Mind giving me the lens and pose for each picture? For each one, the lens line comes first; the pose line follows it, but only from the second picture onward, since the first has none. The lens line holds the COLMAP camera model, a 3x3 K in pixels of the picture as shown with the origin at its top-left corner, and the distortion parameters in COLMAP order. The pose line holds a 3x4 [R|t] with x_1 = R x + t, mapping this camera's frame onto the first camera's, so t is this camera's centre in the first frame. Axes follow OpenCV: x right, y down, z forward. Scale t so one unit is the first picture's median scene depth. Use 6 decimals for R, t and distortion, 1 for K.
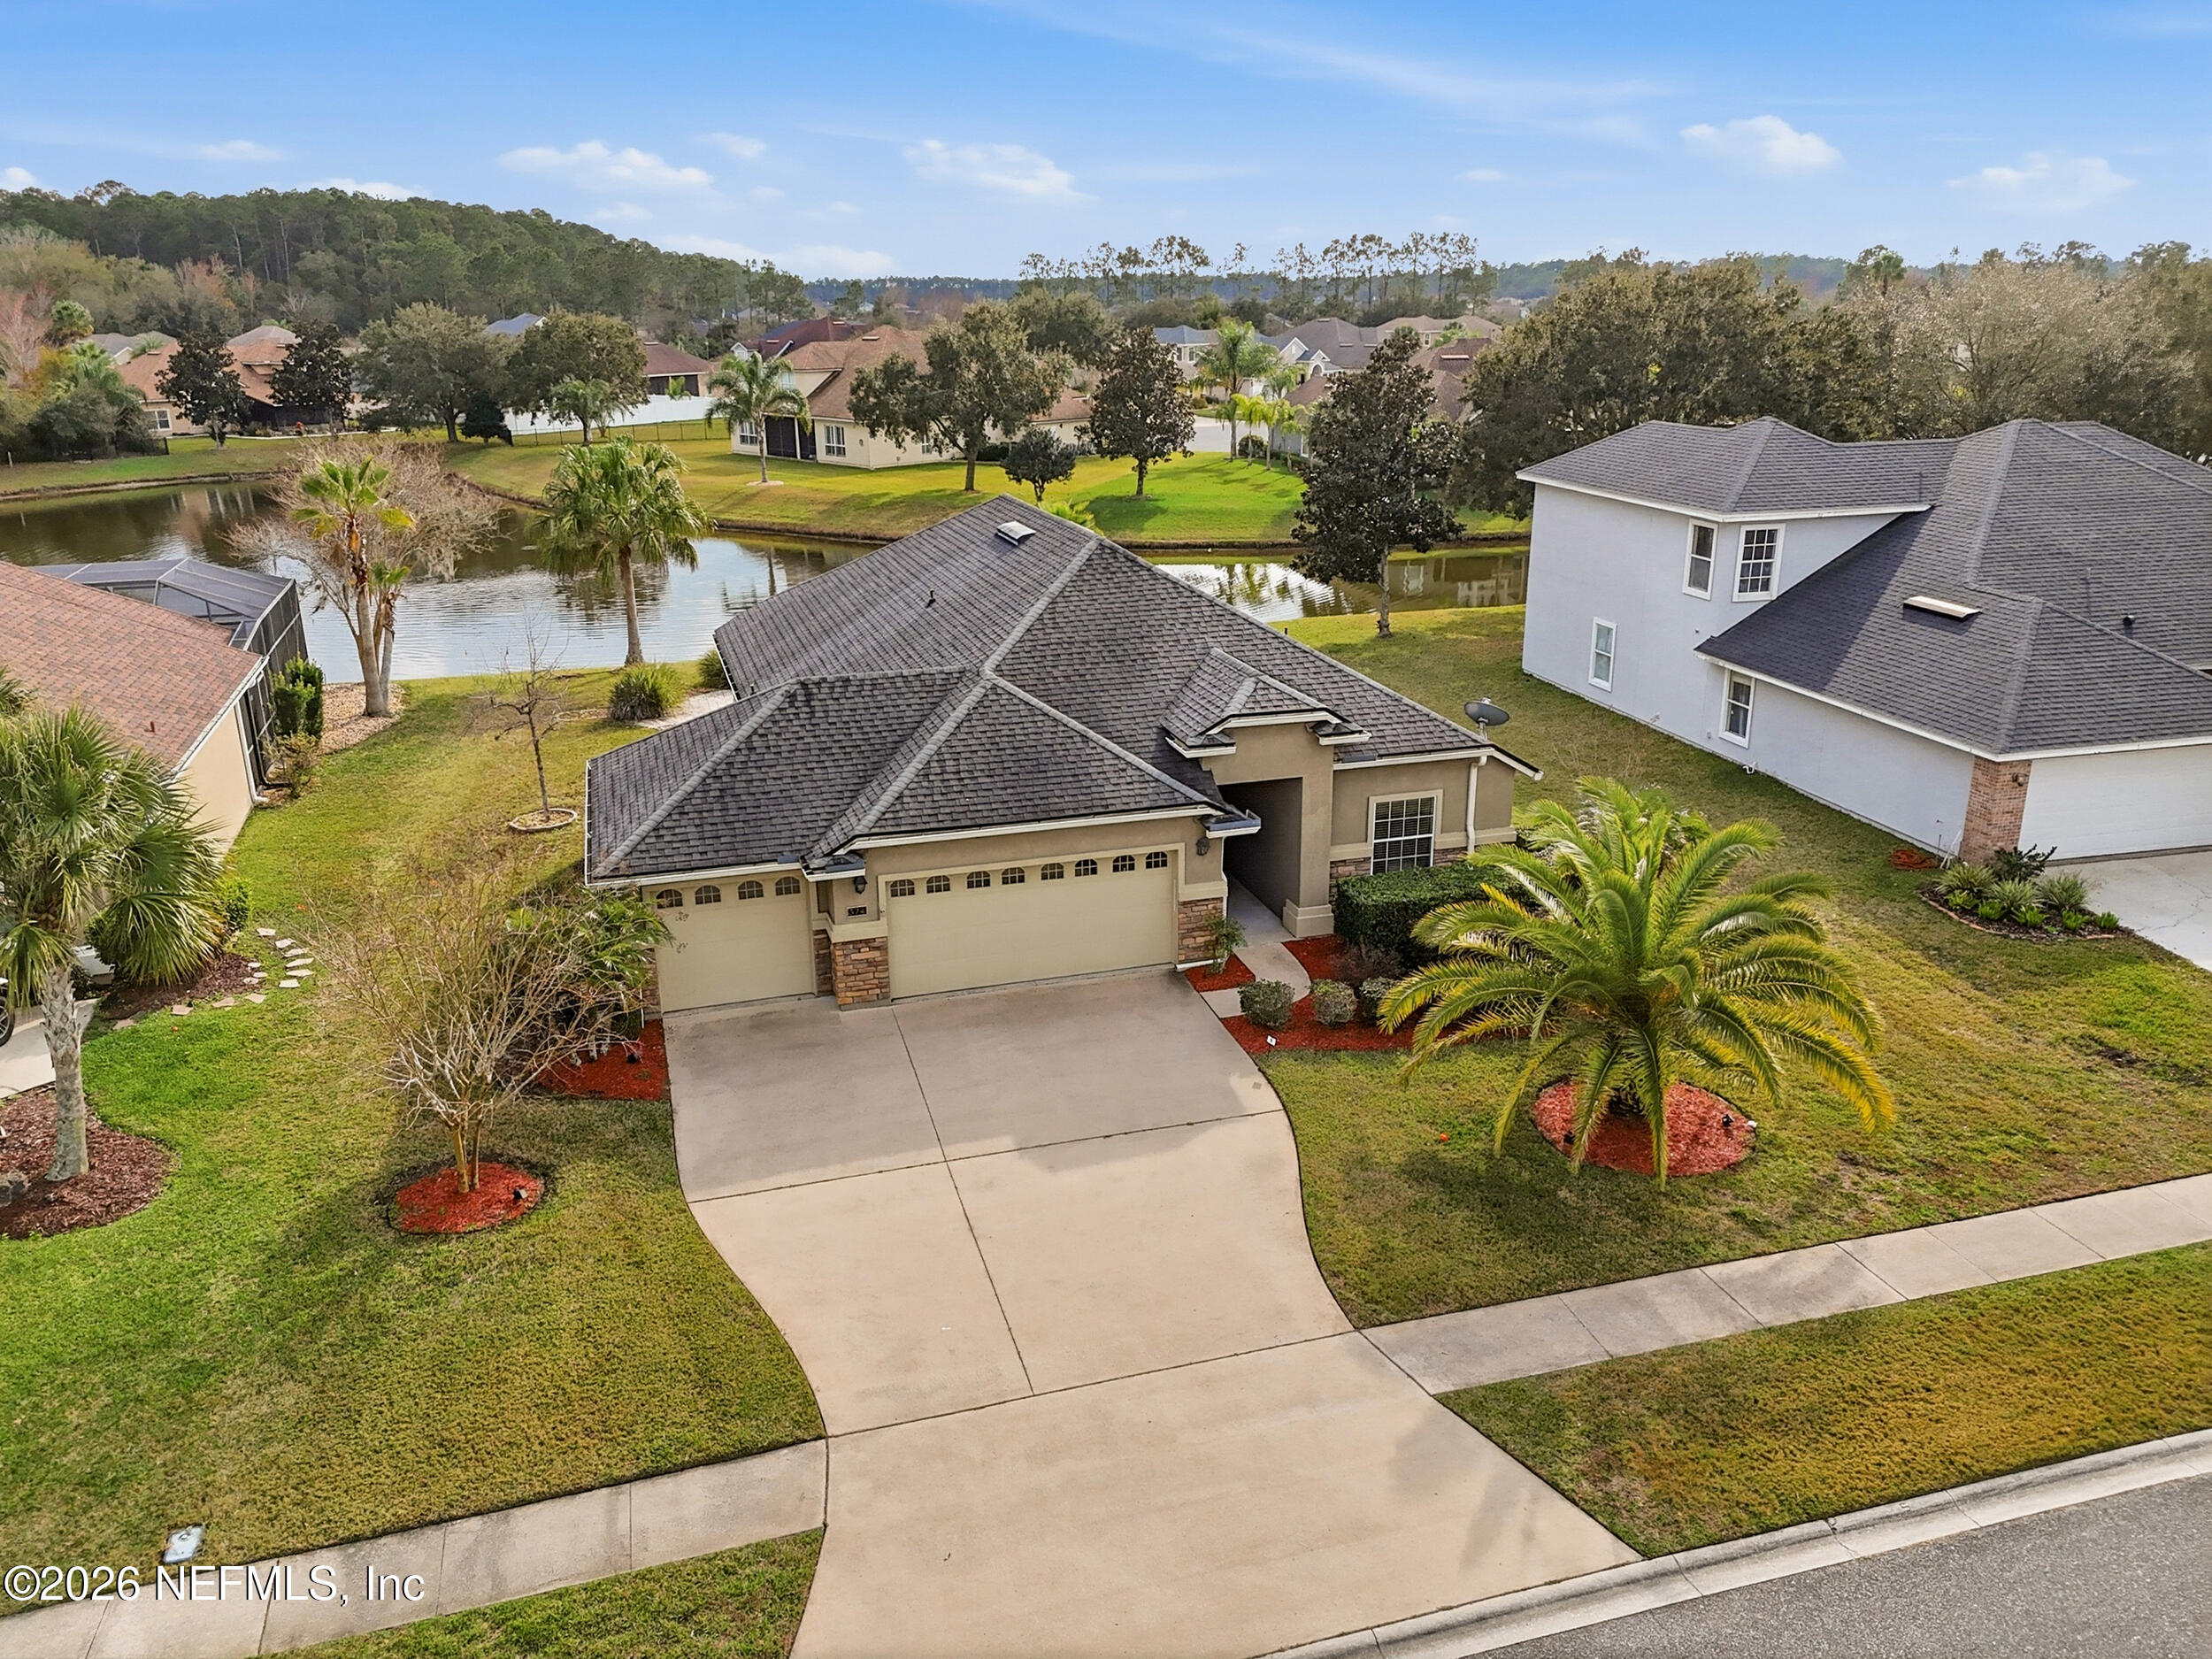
lens RADIAL K [[1627.4, 0, 1103.7], [0, 1627.4, 837.6], [0, 0, 1]] dist [0.076907, -0.067141]
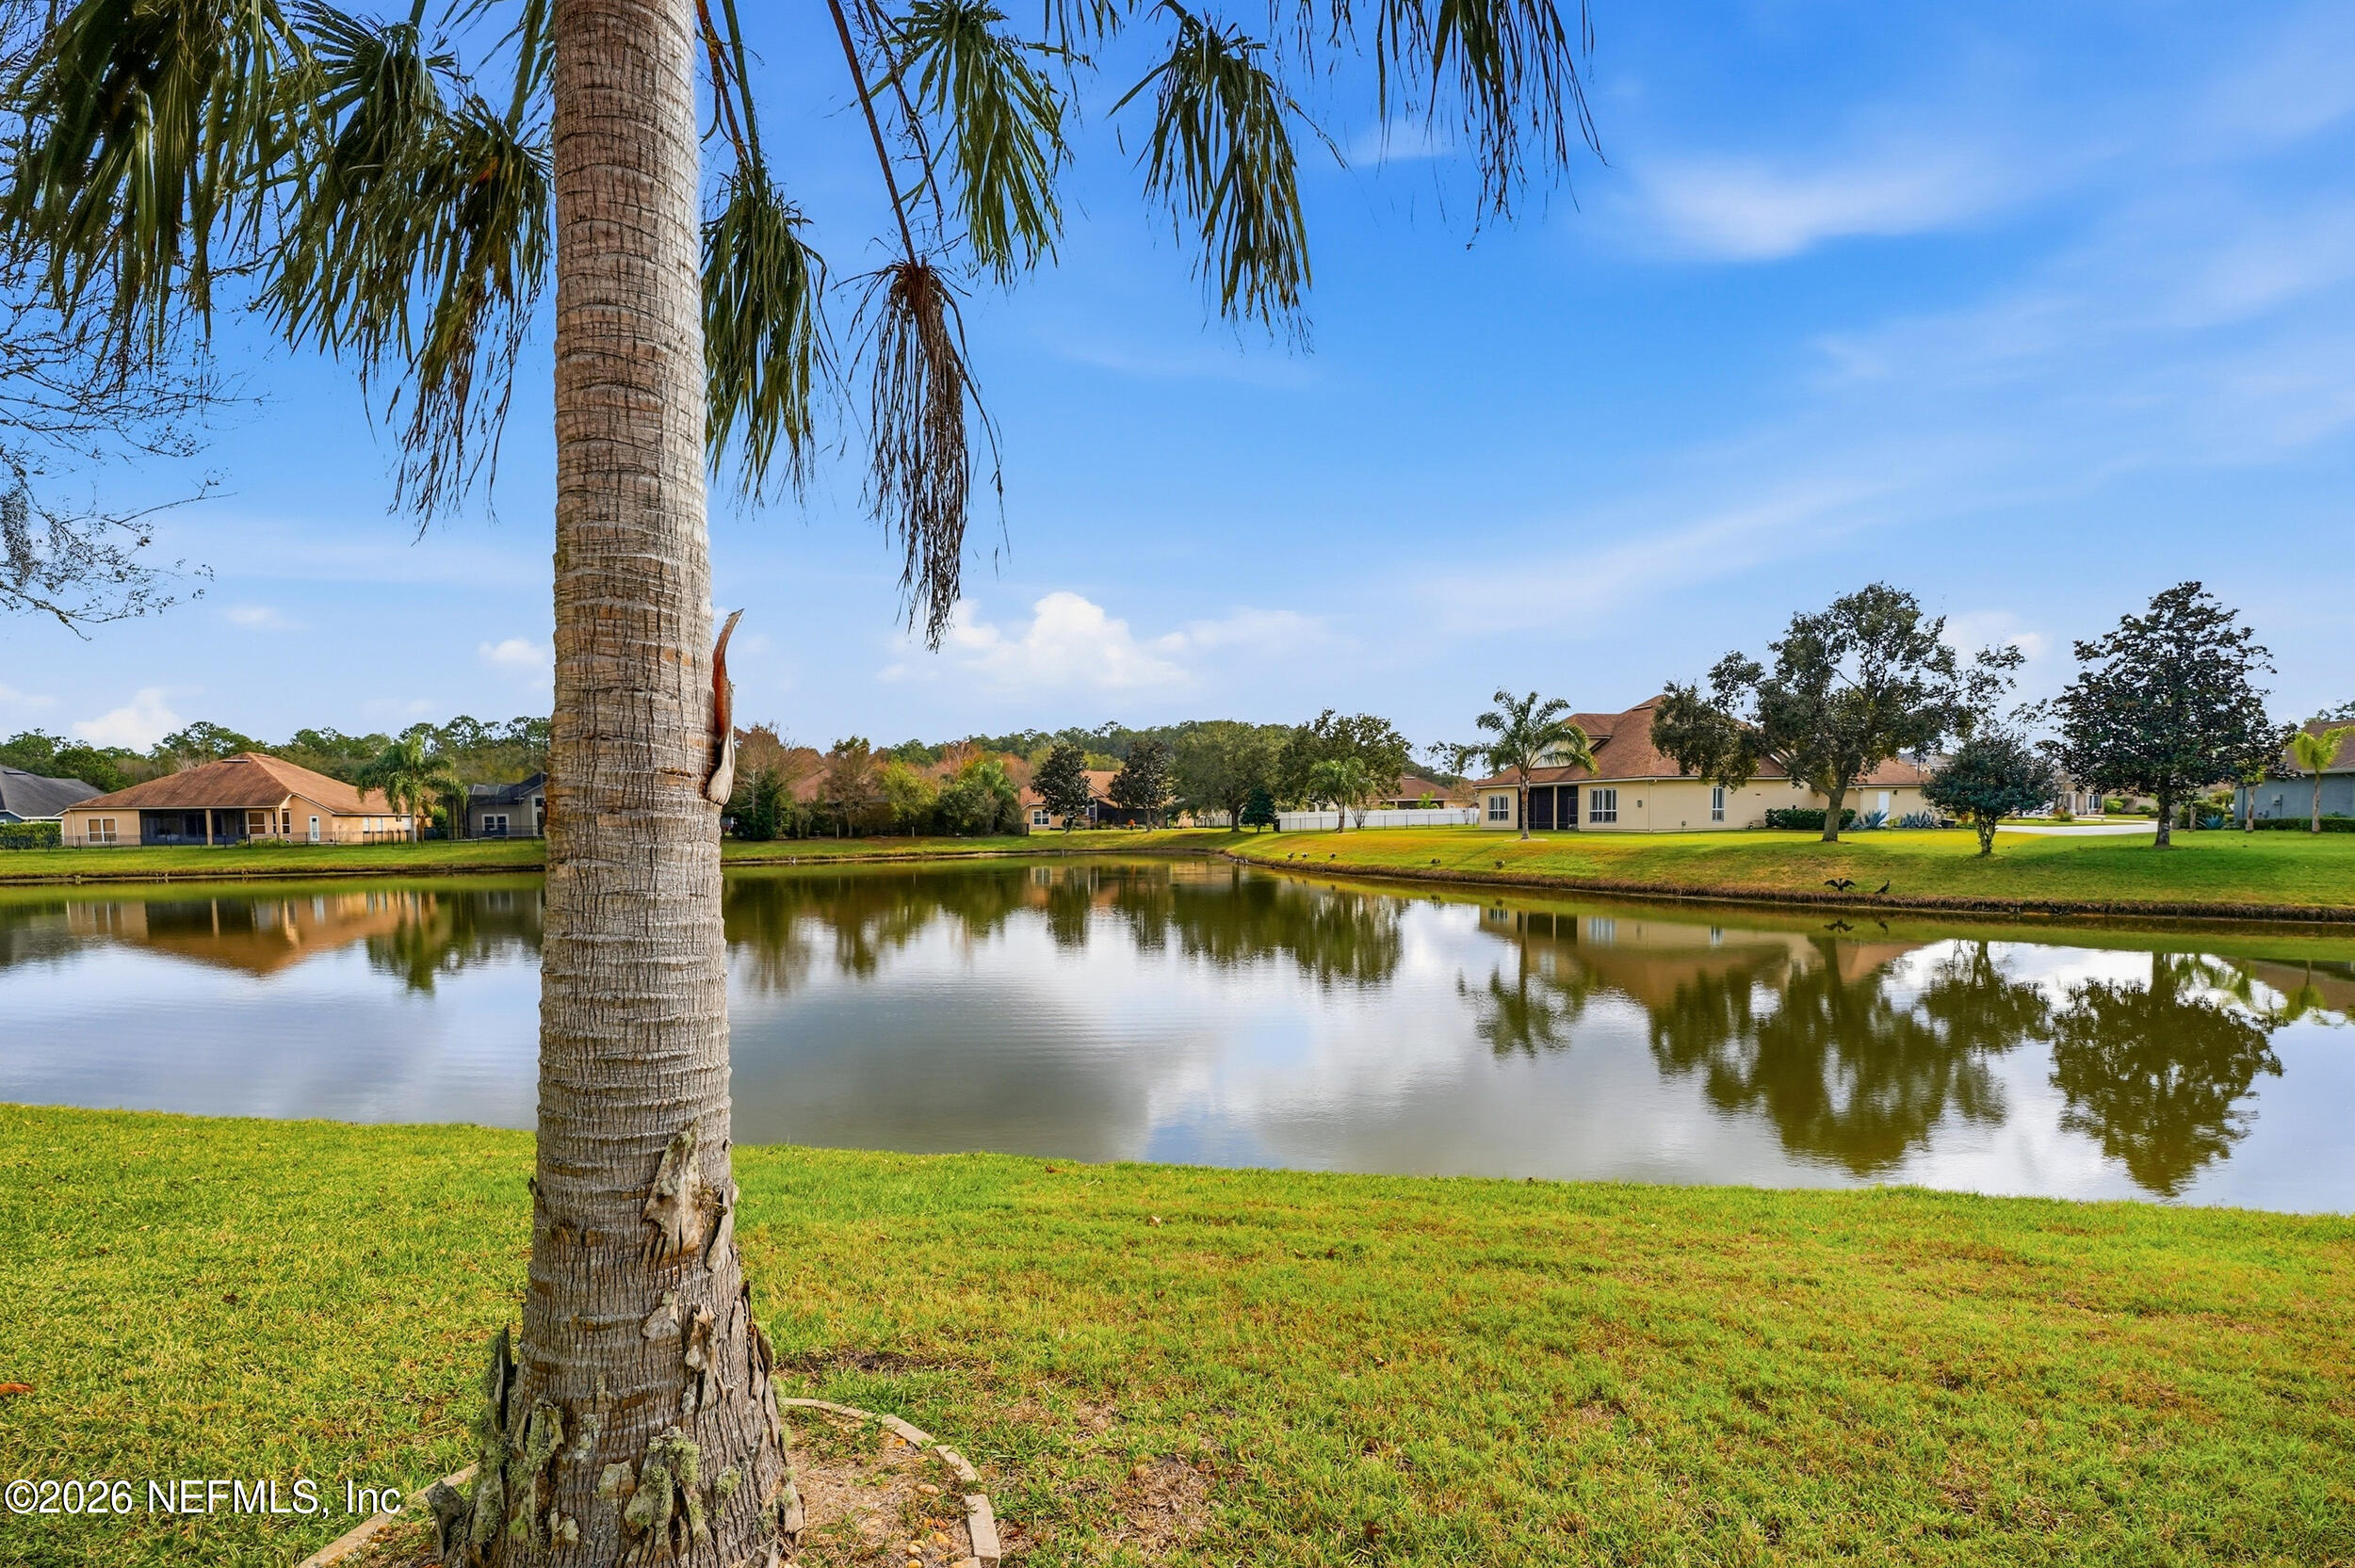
lens RADIAL K [[1005.8, 0, 1197.3], [0, 1005.8, 842.4], [0, 0, 1]] dist [-0.030820, -0.000027]
pose [[0.894800, 0.014395, -0.446235, -0.482644], [-0.140498, 0.957781, -0.250832, -0.236696], [0.423785, 0.287140, 0.859044, 1.837129]]
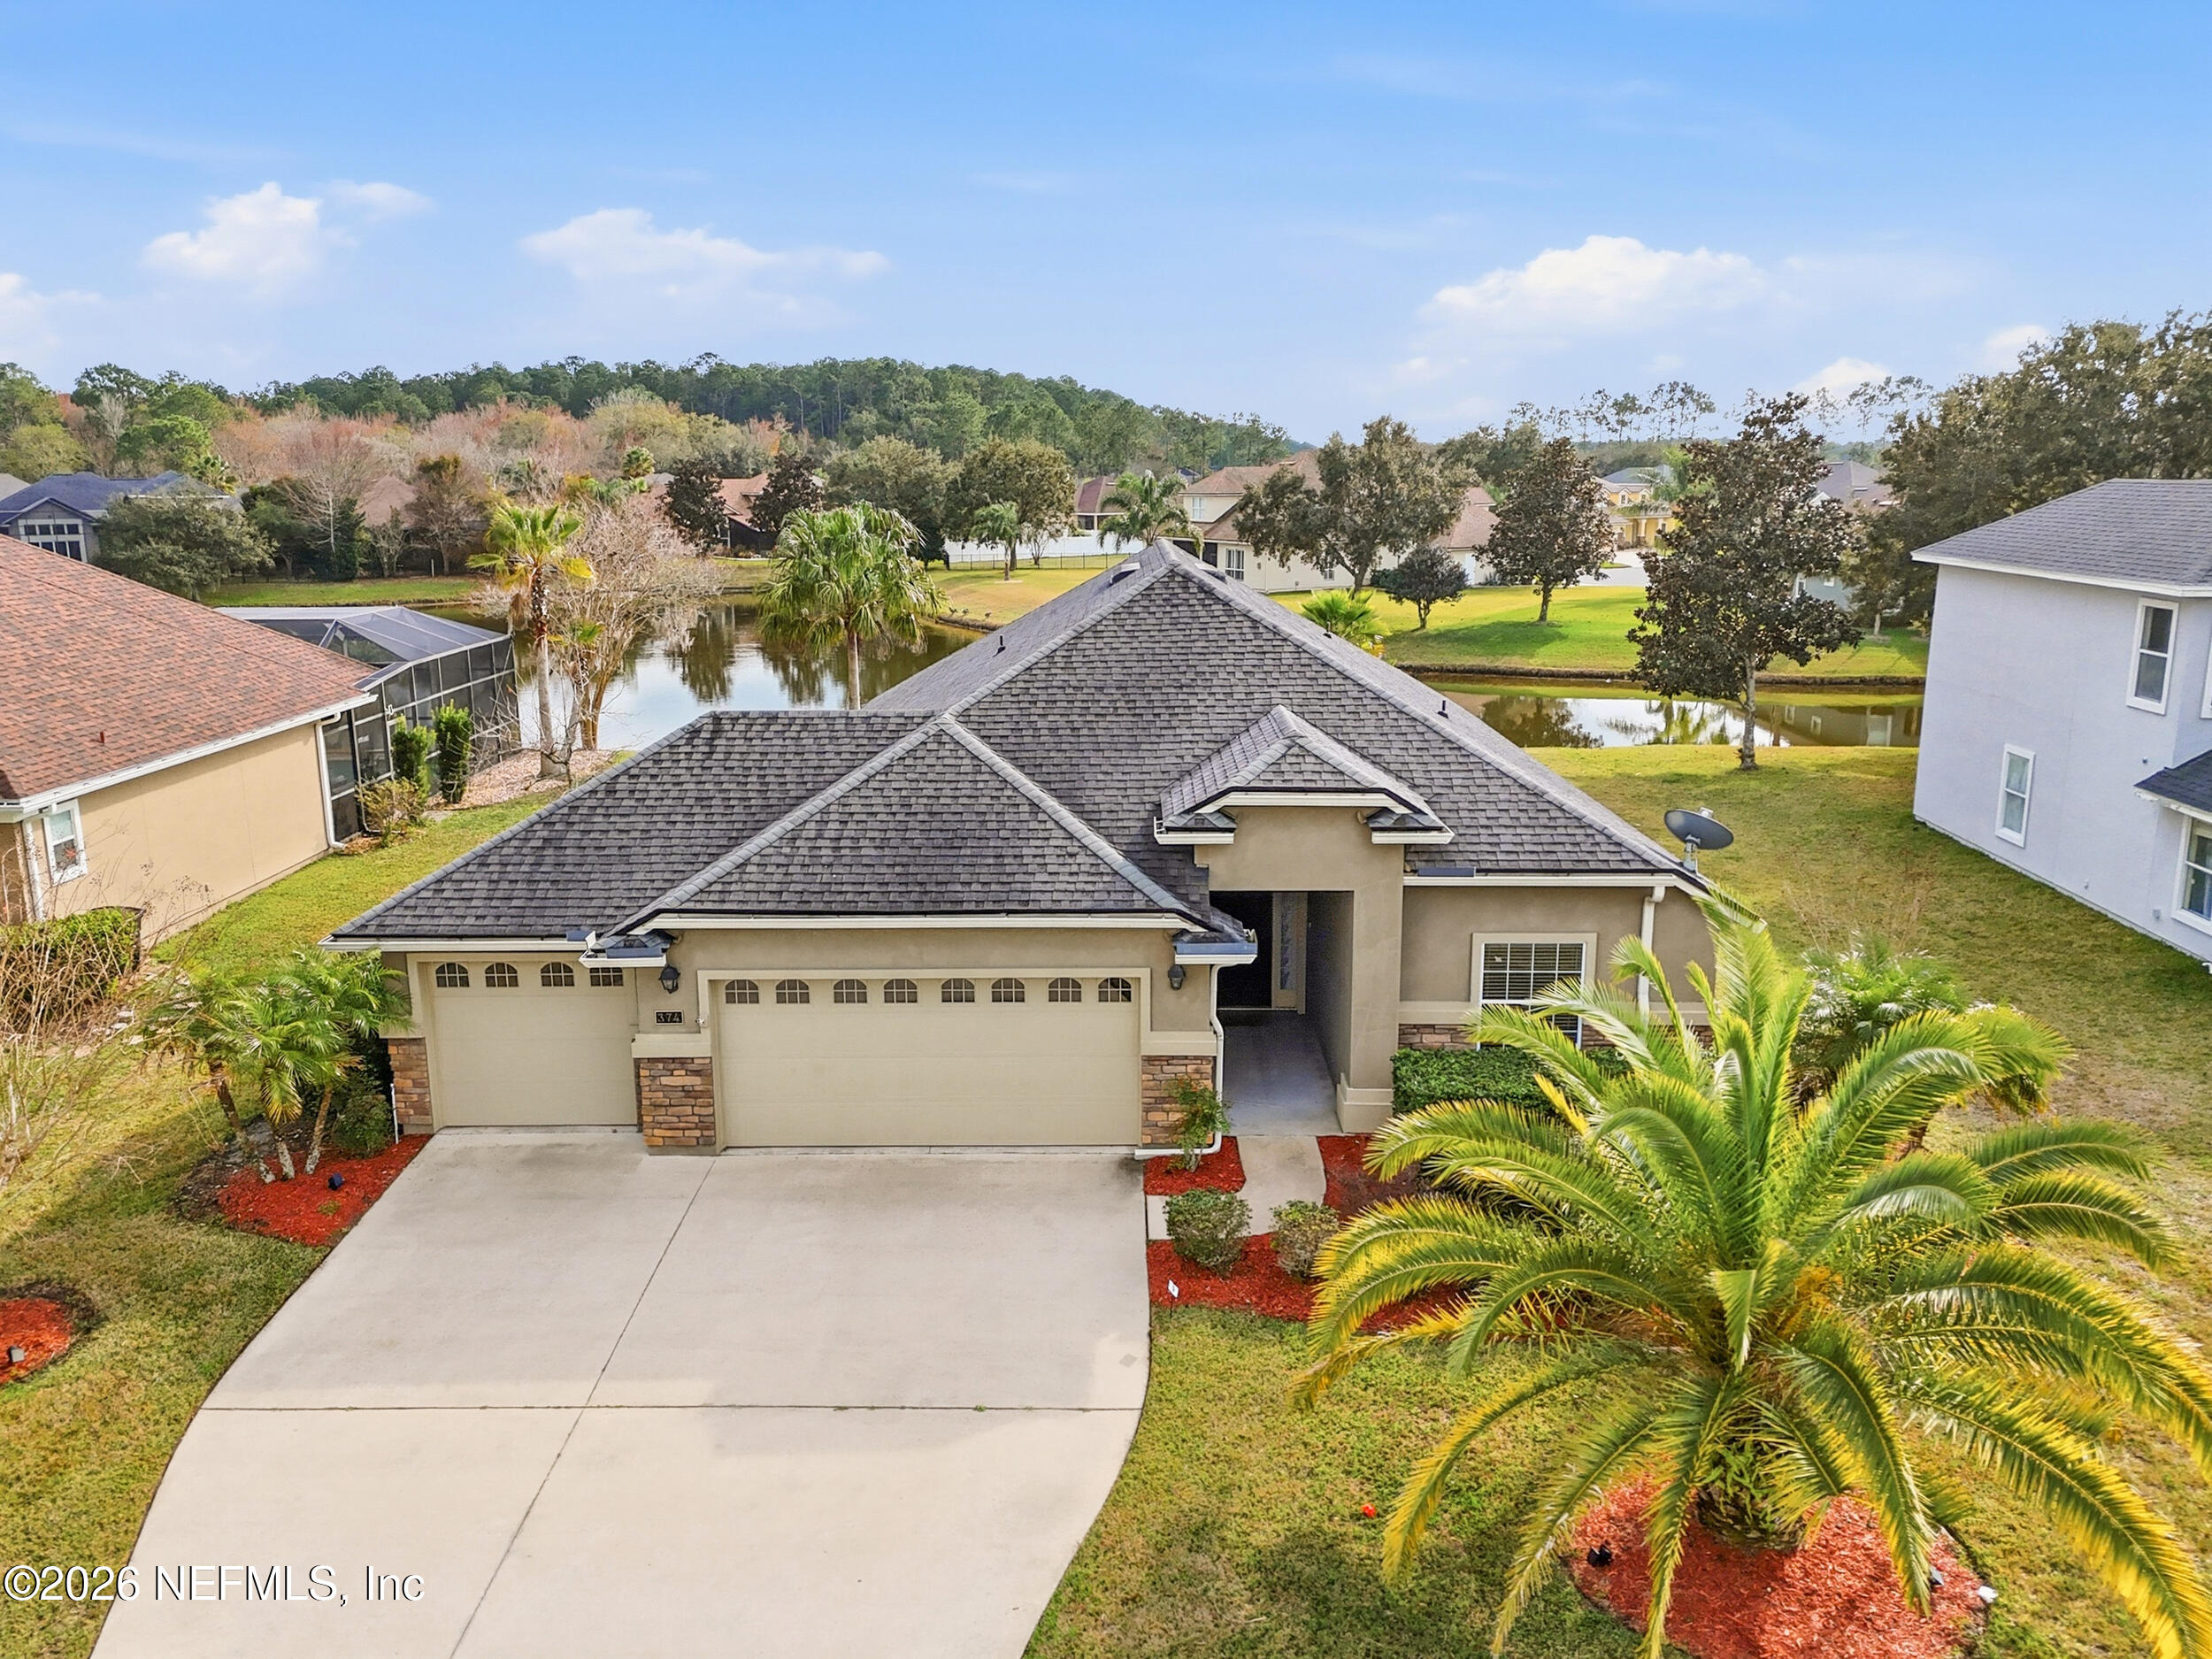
lens RADIAL K [[1627.4, 0, 1108.8], [0, 1627.4, 833.5], [0, 0, 1]] dist [0.076907, -0.067141]
pose [[0.954576, 0.071533, -0.289255, 0.218585], [-0.099173, 0.991683, -0.082038, 0.004453], [0.280981, 0.106998, 0.953730, 0.326698]]
